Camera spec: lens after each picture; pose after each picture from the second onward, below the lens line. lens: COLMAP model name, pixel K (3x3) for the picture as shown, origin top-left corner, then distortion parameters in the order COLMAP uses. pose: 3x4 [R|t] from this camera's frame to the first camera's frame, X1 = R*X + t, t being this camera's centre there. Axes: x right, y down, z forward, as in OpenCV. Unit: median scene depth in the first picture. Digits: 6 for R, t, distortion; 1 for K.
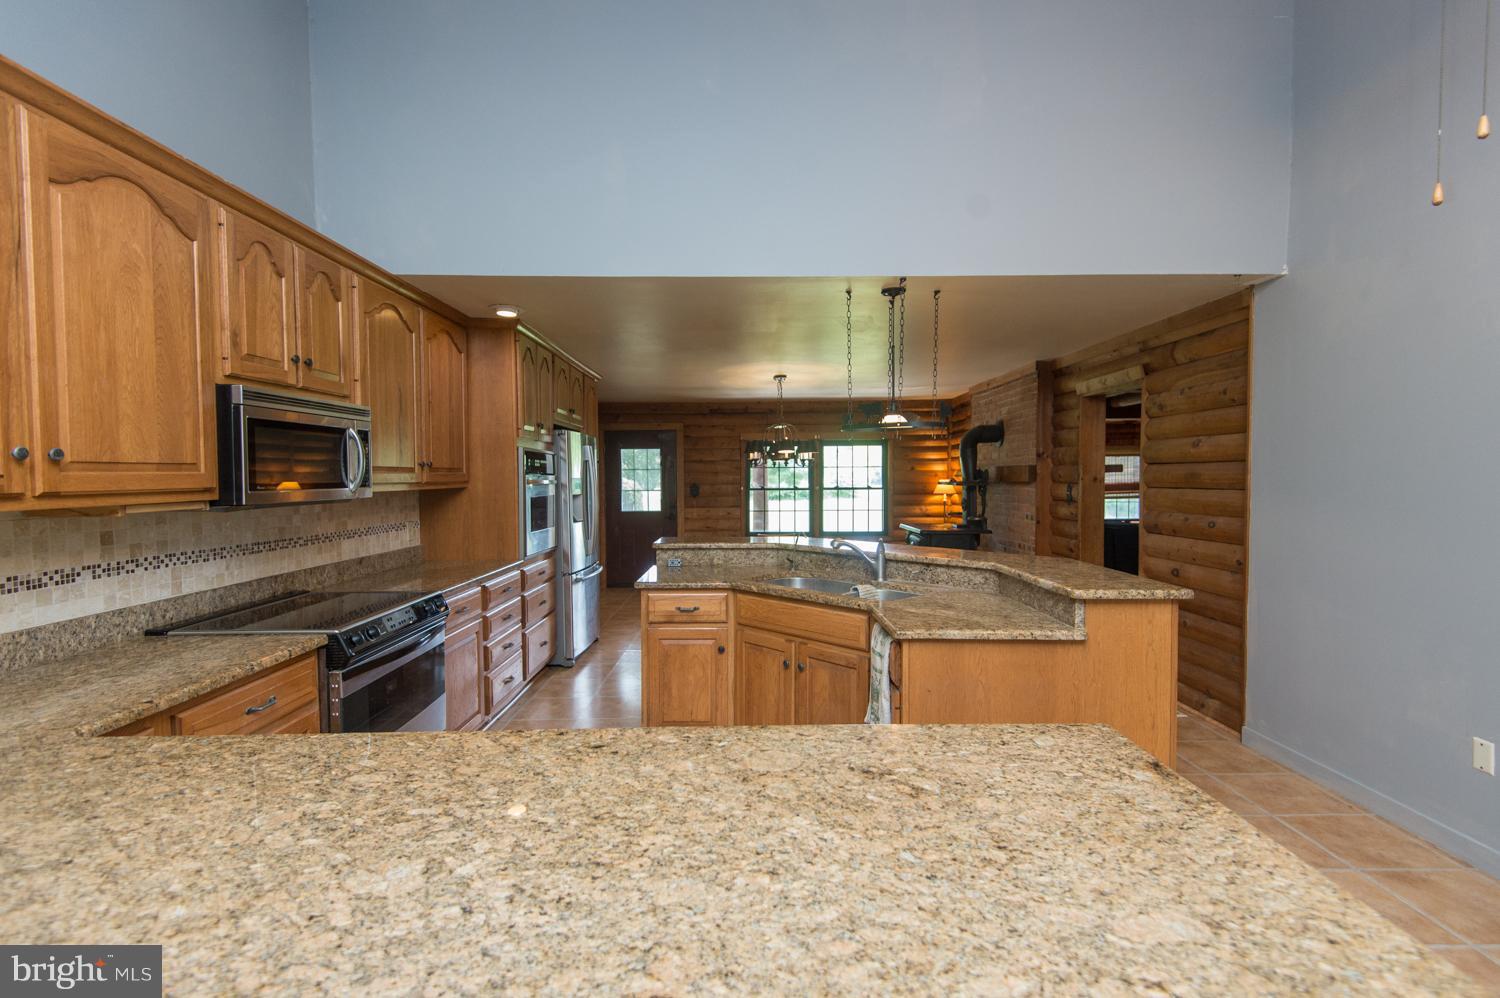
lens RADIAL K [[670.2, 0, 744.7], [0, 670.2, 495.6], [0, 0, 1]] dist [0.002724, -0.001251]
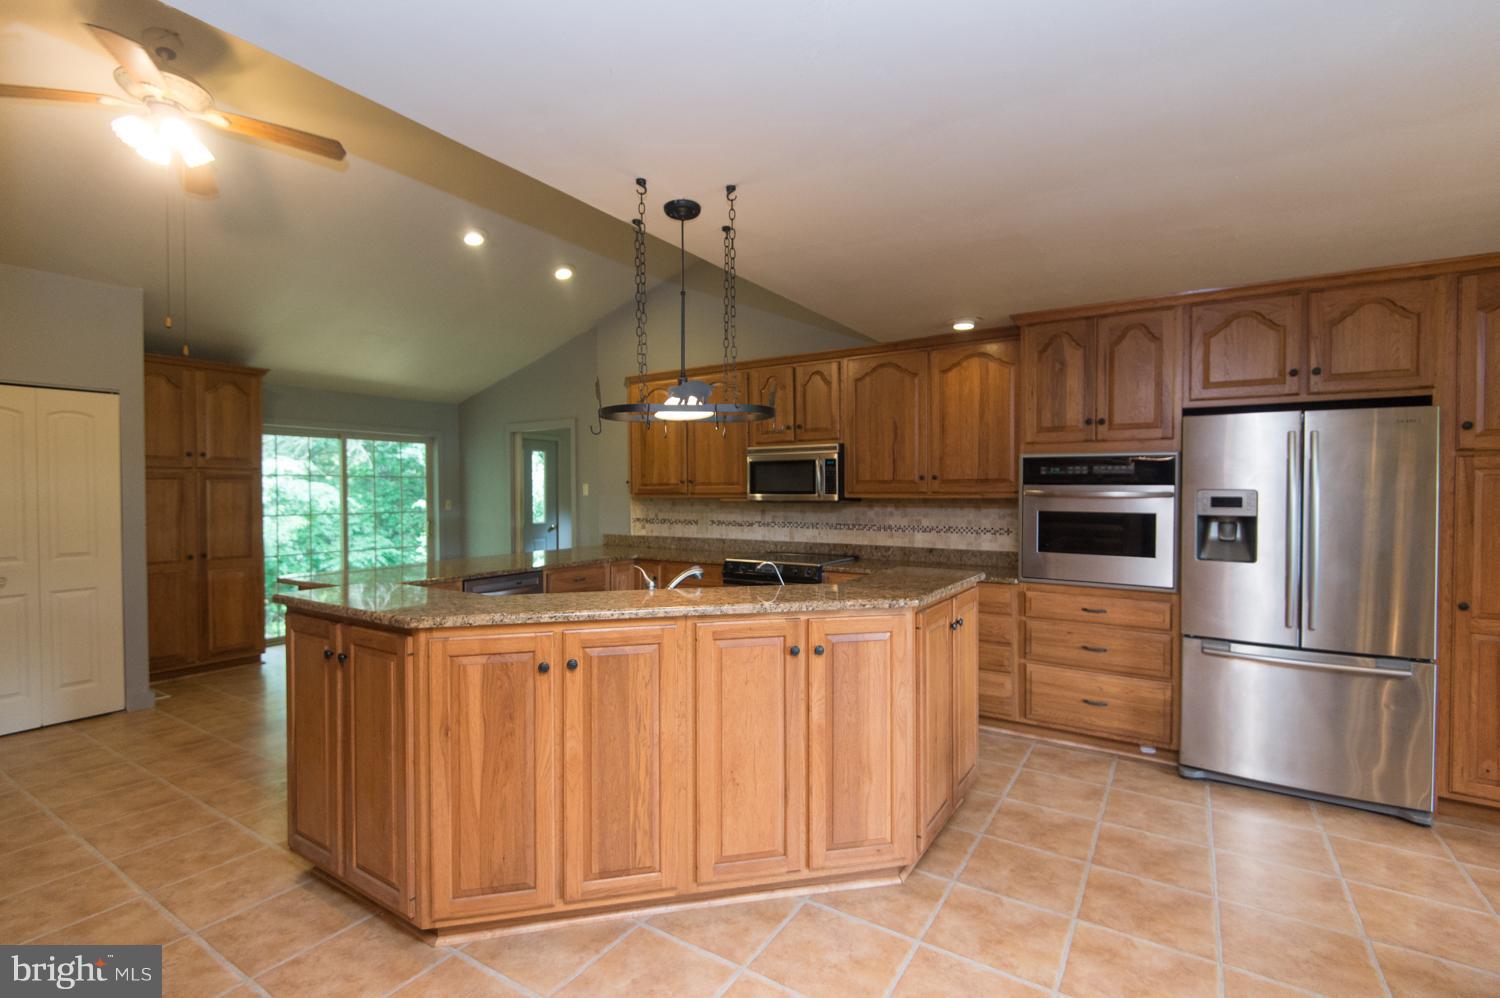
lens RADIAL K [[670.2, 0, 764.6], [0, 670.2, 500.4], [0, 0, 1]] dist [0.002724, -0.001251]
pose [[-0.523404, 0.018247, -0.851889, 0.706416], [-0.022487, 0.999127, 0.035217, -0.040266], [0.851788, 0.037589, -0.522537, 1.357647]]
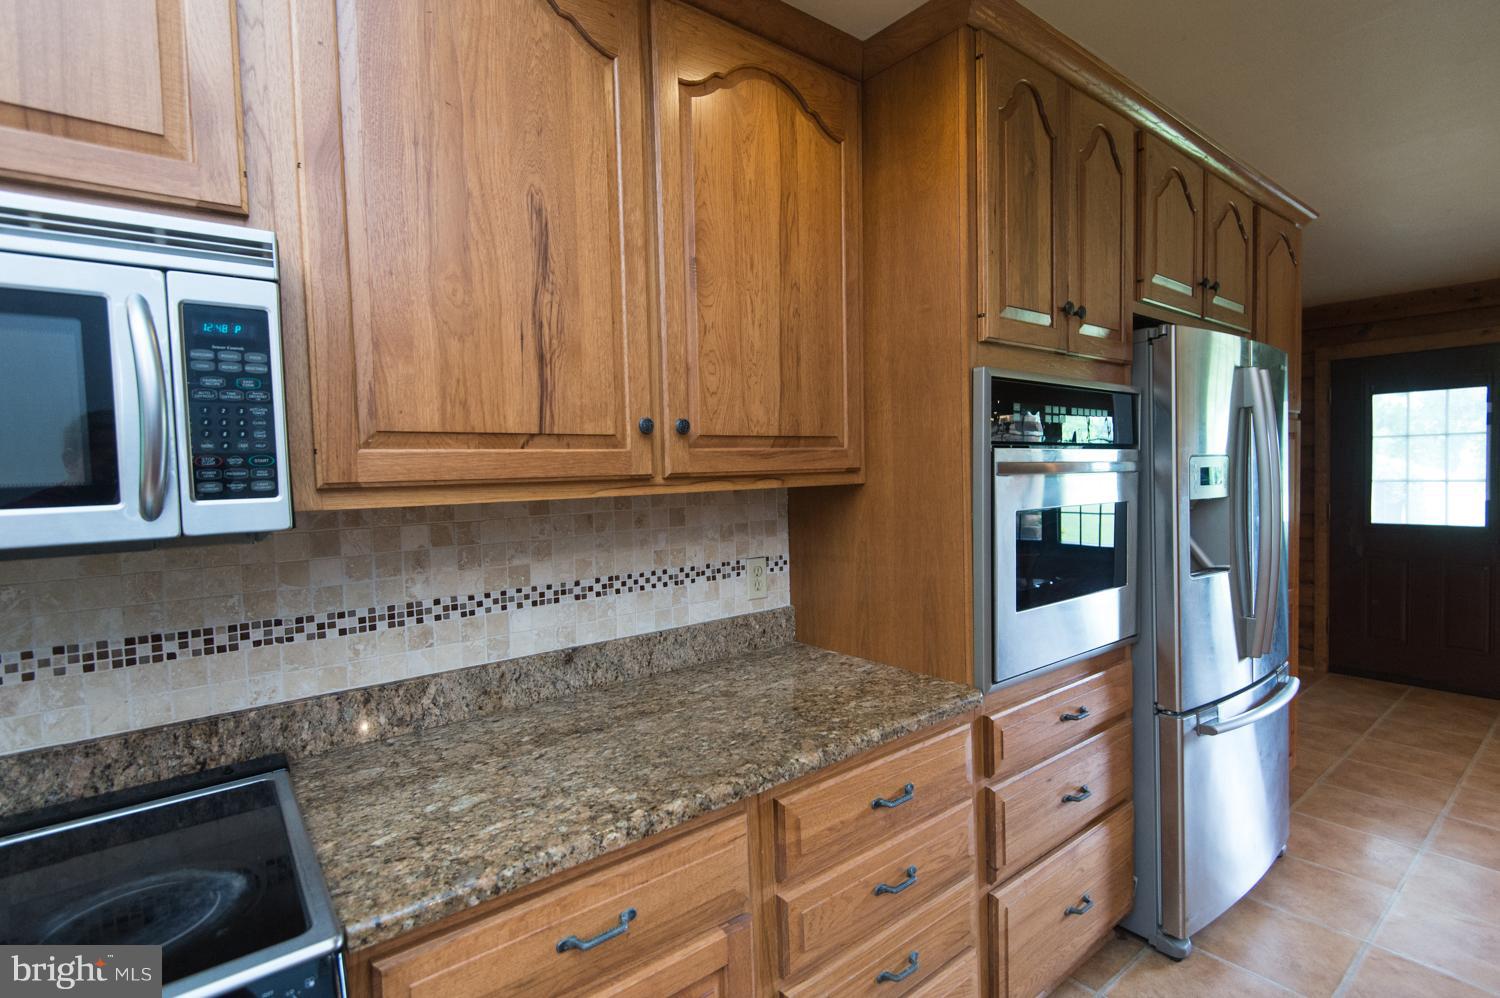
lens RADIAL K [[732.1, 0, 753.7], [0, 732.1, 496.1], [0, 0, 1]] dist [0.019134, 0.000413]
pose [[0.637452, 0.031128, -0.769861, -0.134079], [-0.009773, 0.999430, 0.032317, -0.021367], [0.770428, -0.013077, 0.637393, 0.763347]]
